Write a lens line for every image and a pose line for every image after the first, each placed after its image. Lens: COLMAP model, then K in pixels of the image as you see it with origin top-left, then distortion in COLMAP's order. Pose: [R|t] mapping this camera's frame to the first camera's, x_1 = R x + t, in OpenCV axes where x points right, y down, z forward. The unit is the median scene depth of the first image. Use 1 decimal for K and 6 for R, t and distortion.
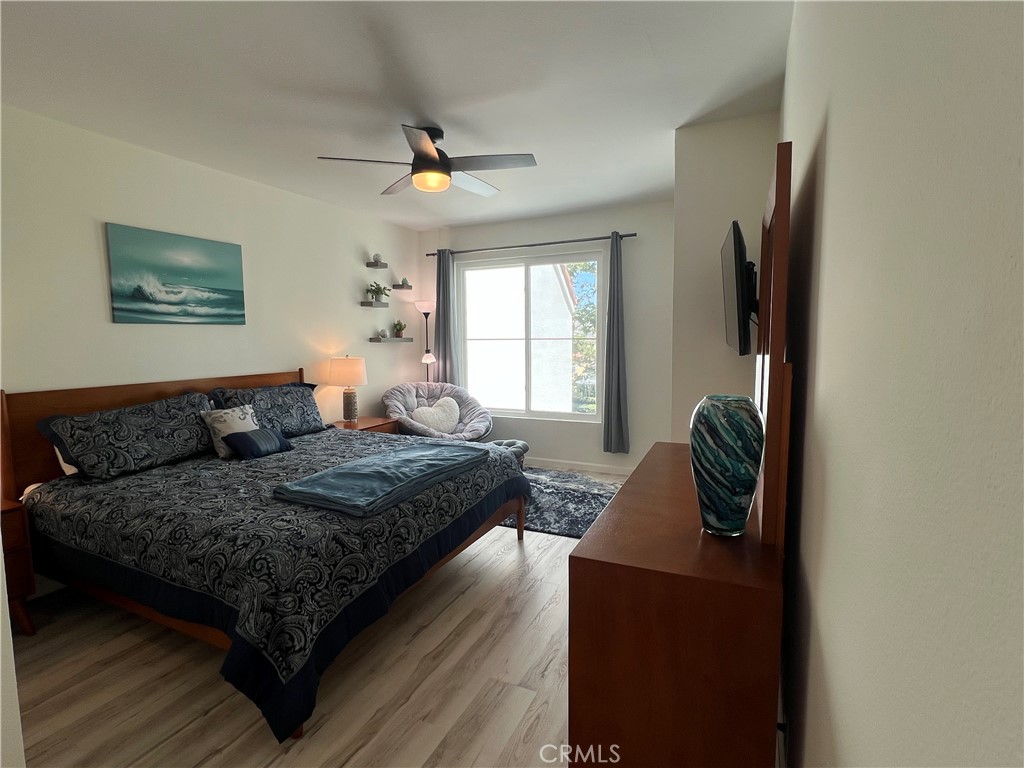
lens RADIAL K [[506.7, 0, 509.6], [0, 506.7, 385.5], [0, 0, 1]] dist [-0.001188, -0.000851]
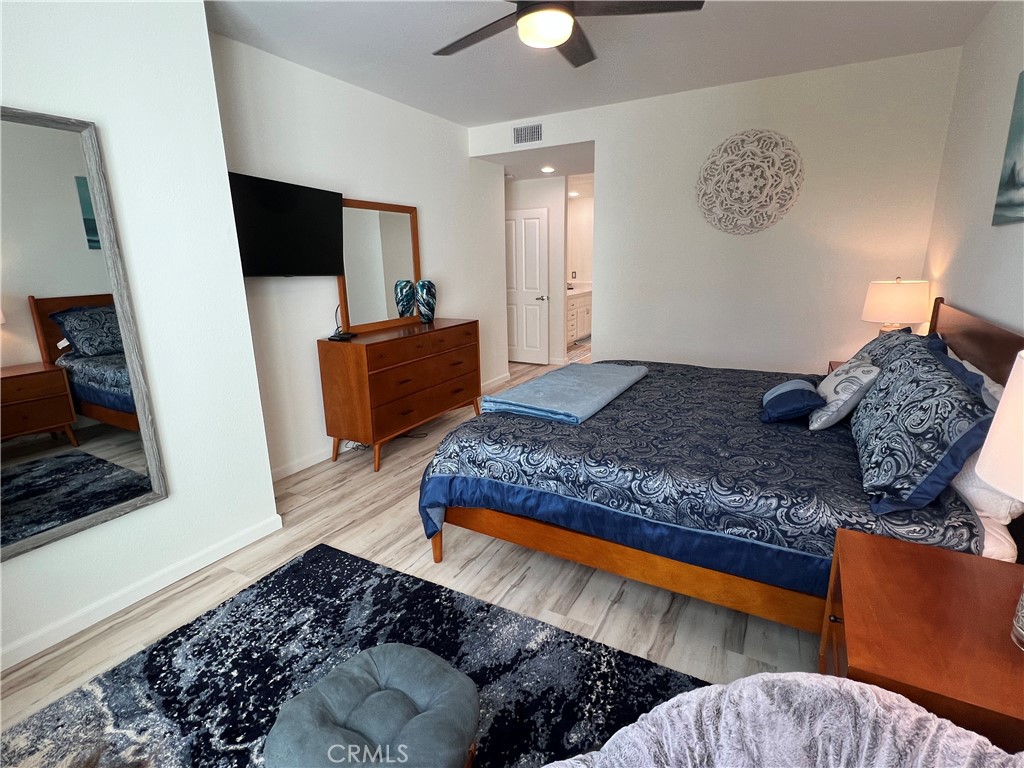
lens RADIAL K [[506.7, 0, 509.6], [0, 506.7, 385.5], [0, 0, 1]] dist [-0.001188, -0.000851]
pose [[-0.997288, 0.010839, 0.072794, -0.115810], [0.034748, 0.941256, 0.335900, -0.137018], [-0.064877, 0.337519, -0.939080, 1.397486]]
